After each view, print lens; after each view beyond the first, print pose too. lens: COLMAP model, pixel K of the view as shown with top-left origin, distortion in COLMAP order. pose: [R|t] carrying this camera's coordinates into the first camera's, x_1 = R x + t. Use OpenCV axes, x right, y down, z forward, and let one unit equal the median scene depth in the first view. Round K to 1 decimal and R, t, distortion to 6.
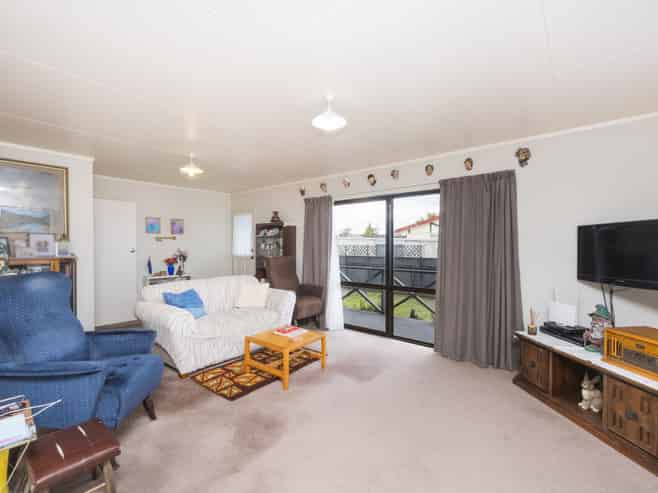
lens RADIAL K [[301.8, 0, 334.2], [0, 301.8, 244.6], [0, 0, 1]] dist [0.000095, 0.000134]
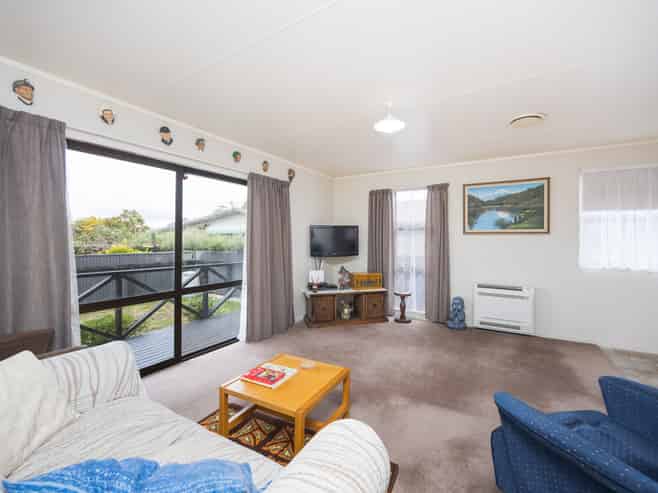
lens RADIAL K [[301.8, 0, 334.2], [0, 301.8, 244.6], [0, 0, 1]] dist [0.000095, 0.000134]
pose [[-0.137422, 0.007793, 0.990482, -0.670558], [0.007468, 0.999949, -0.006832, 0.038231], [-0.990484, 0.006458, -0.137473, 0.830866]]
